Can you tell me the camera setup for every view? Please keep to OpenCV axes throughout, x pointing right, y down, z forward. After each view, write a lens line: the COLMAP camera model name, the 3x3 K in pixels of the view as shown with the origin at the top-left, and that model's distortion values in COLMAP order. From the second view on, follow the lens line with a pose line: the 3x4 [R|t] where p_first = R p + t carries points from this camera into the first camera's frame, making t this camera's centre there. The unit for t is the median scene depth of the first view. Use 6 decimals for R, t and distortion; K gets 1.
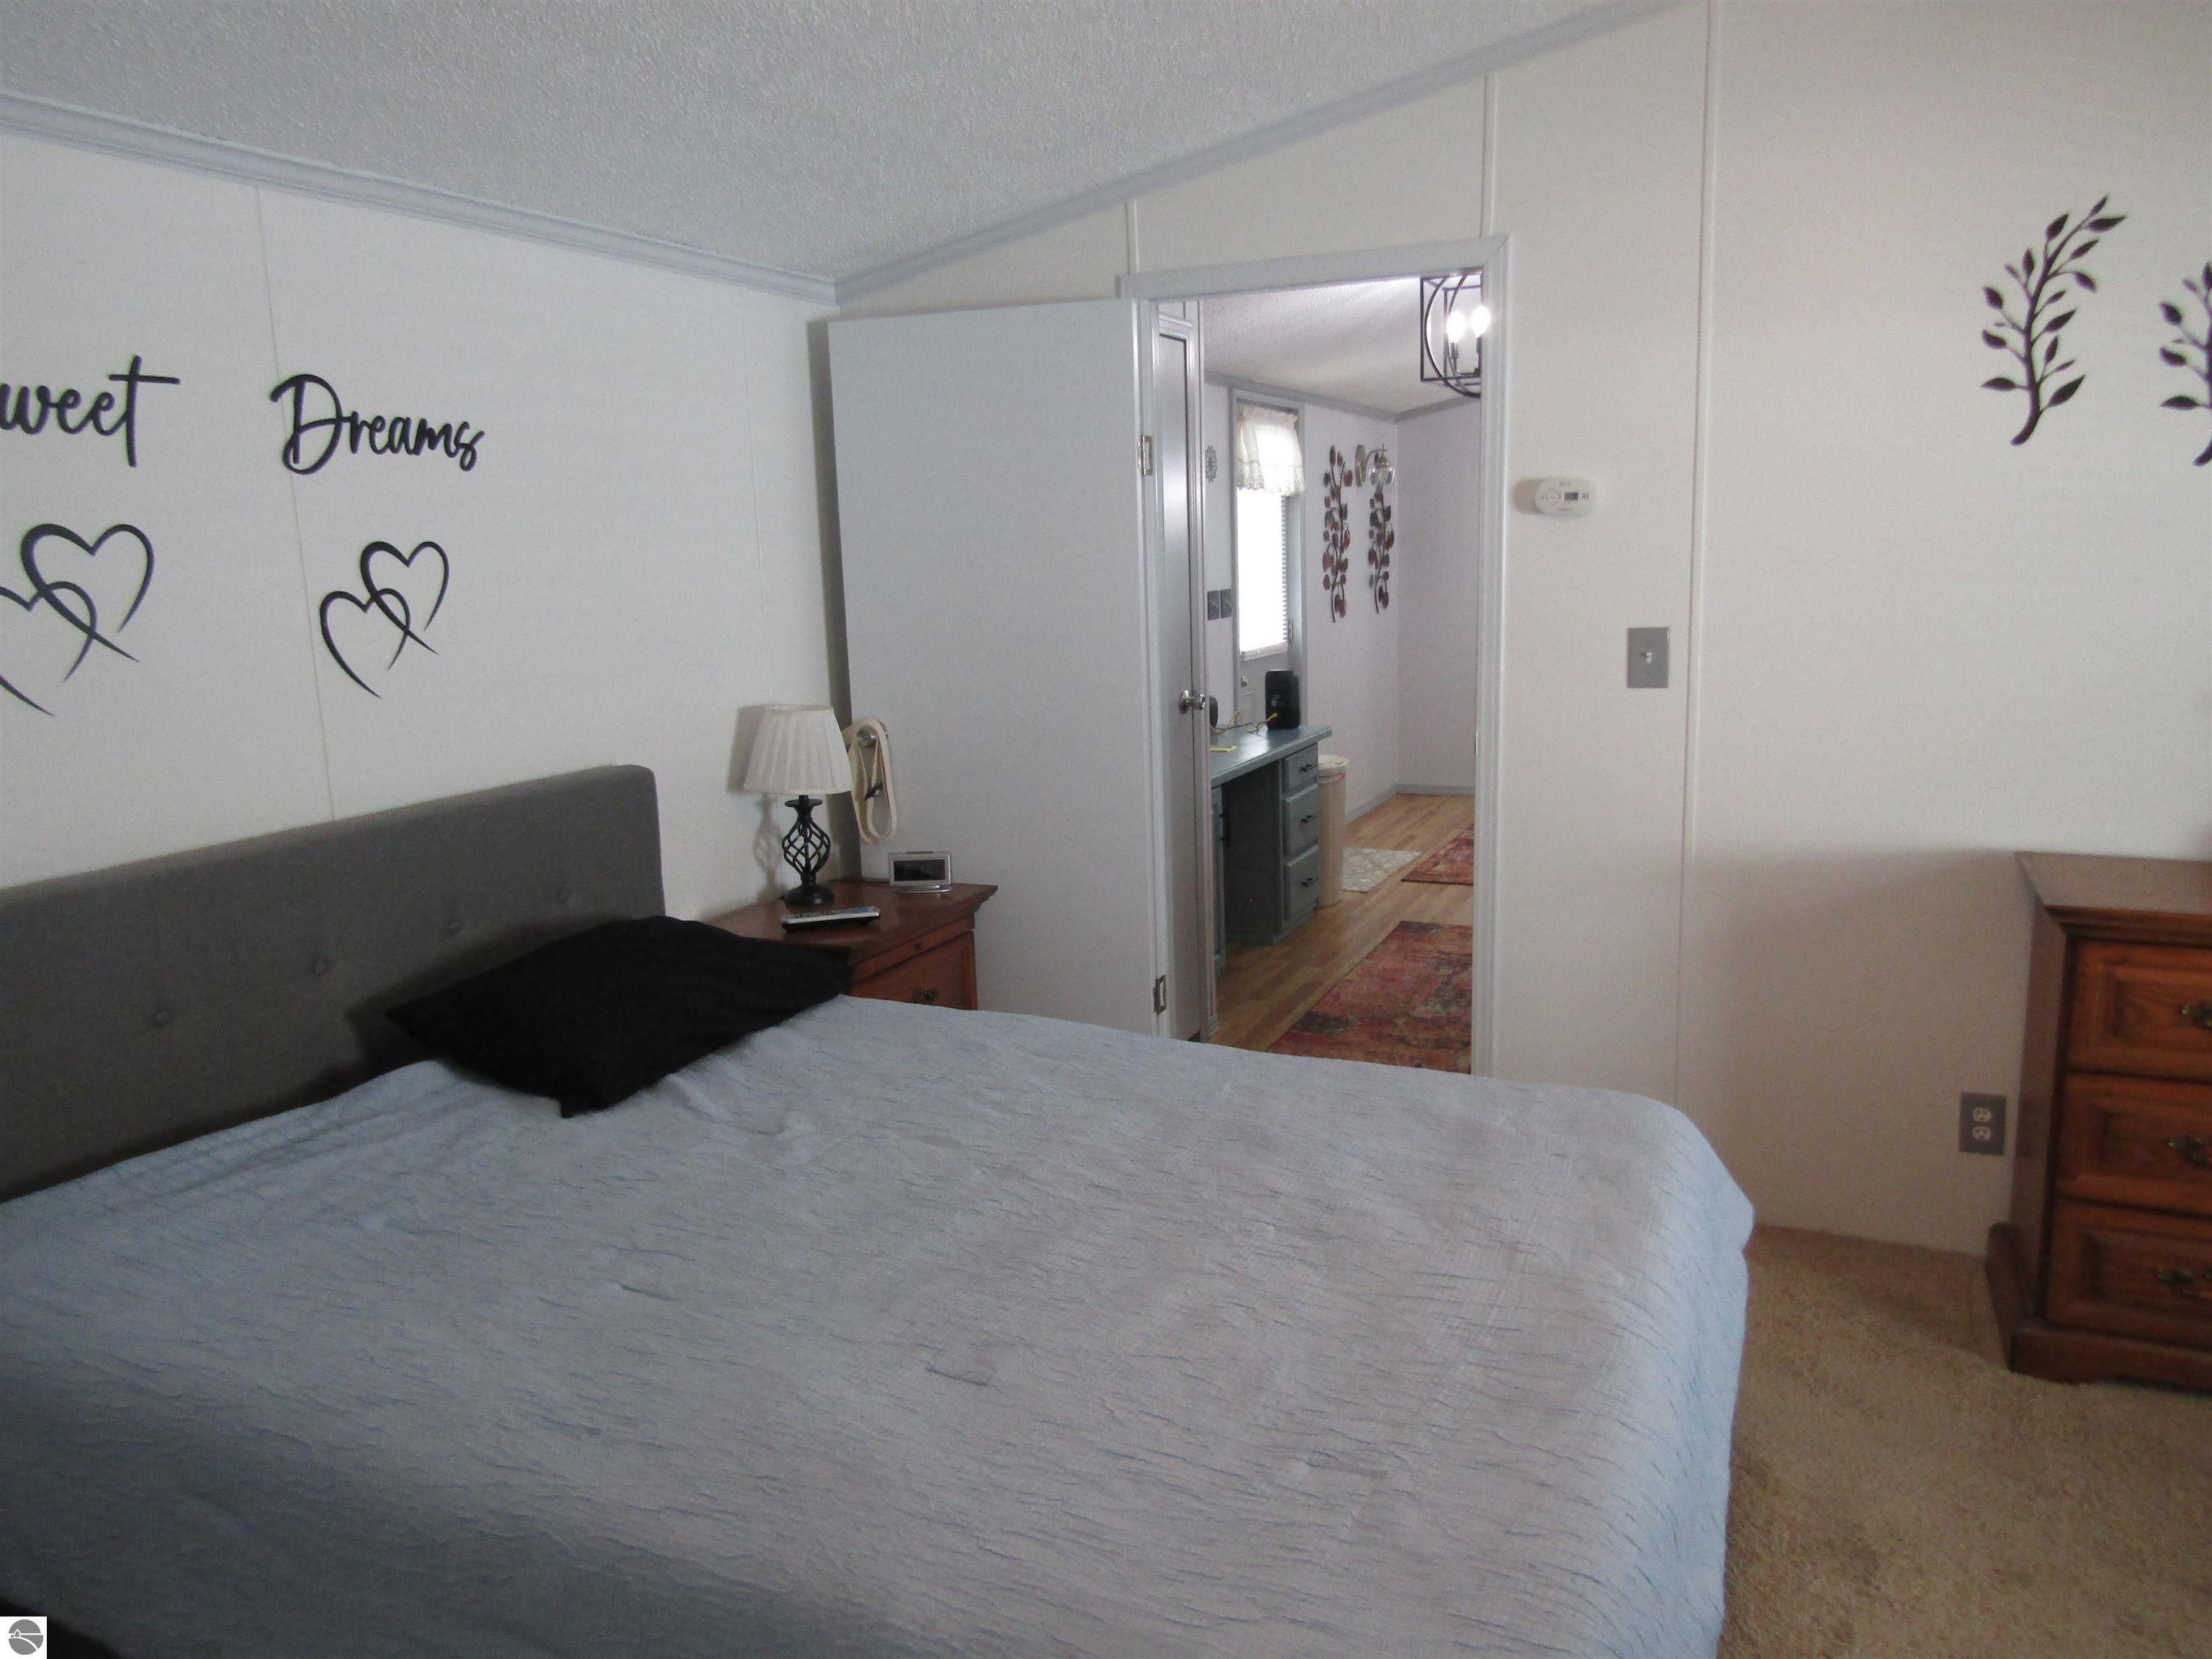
lens RADIAL K [[1571.5, 0, 1105.8], [0, 1571.5, 831.8], [0, 0, 1]] dist [0.007178, -0.008293]
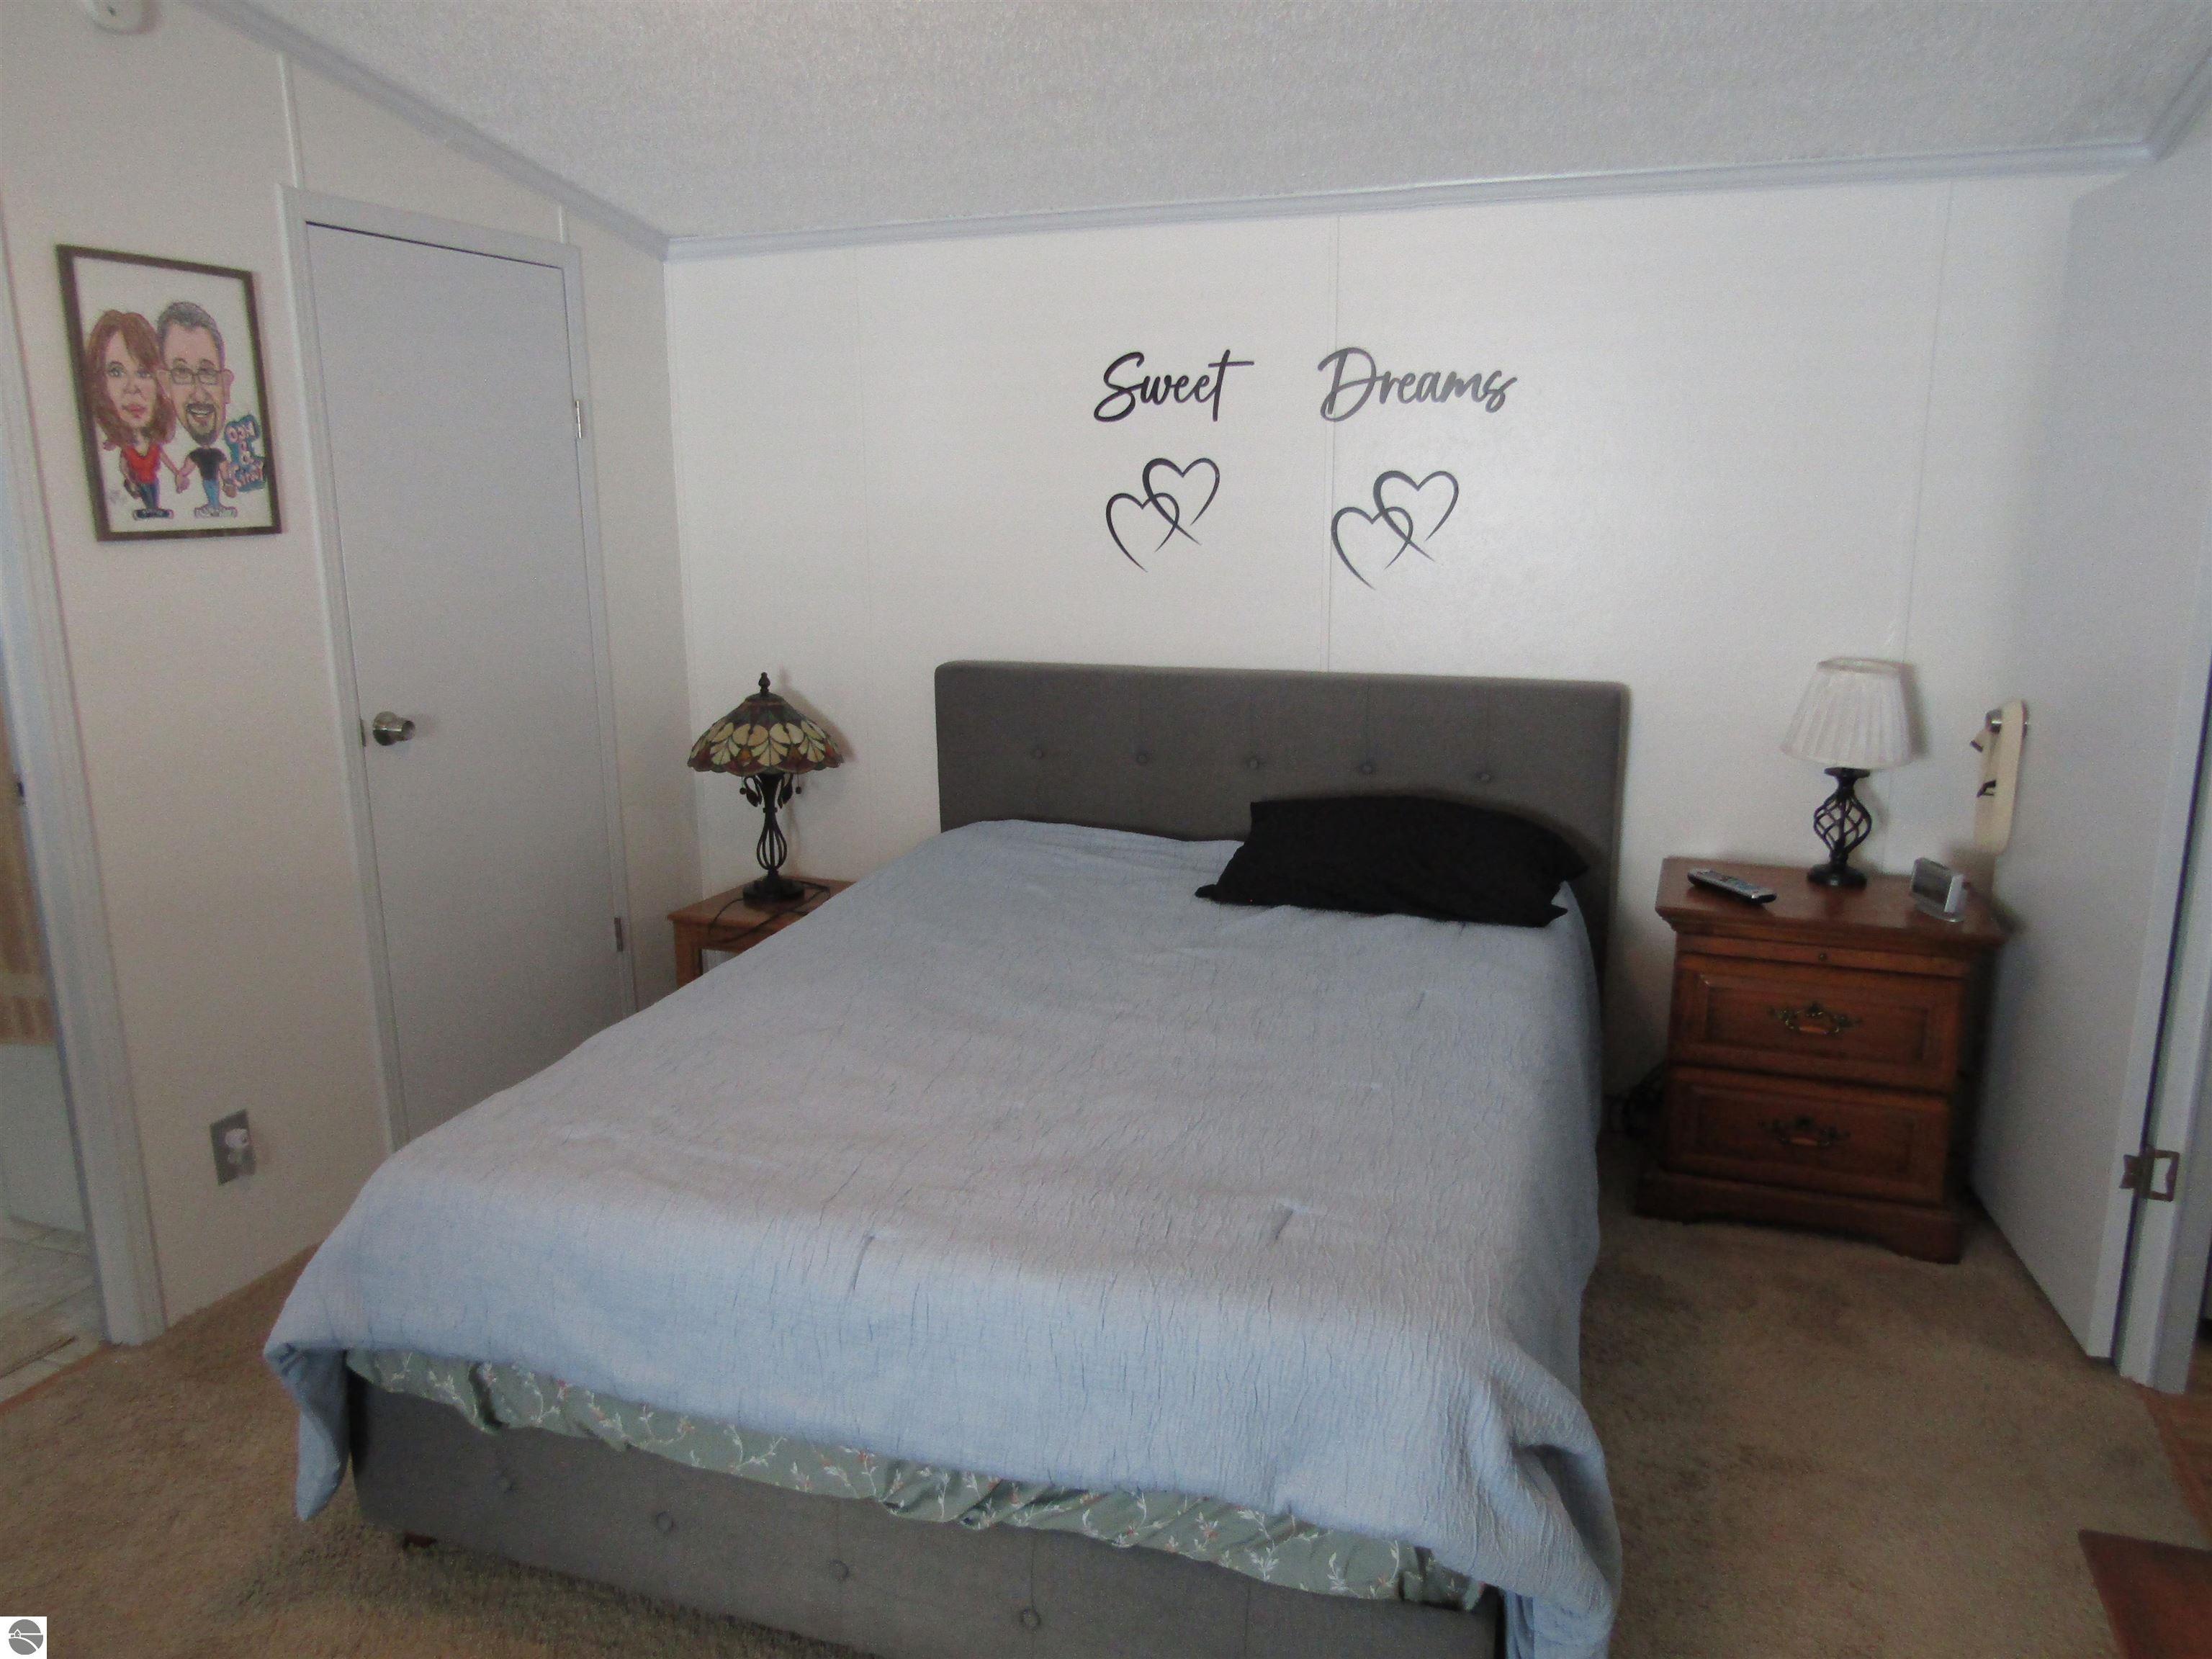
lens RADIAL K [[1571.5, 0, 1103.8], [0, 1571.5, 829.1], [0, 0, 1]] dist [0.007178, -0.008293]
pose [[0.096409, 0.254538, -0.962245, 0.875430], [-0.178313, 0.955526, 0.234895, -0.168166], [0.979239, 0.148935, 0.137508, 0.644409]]
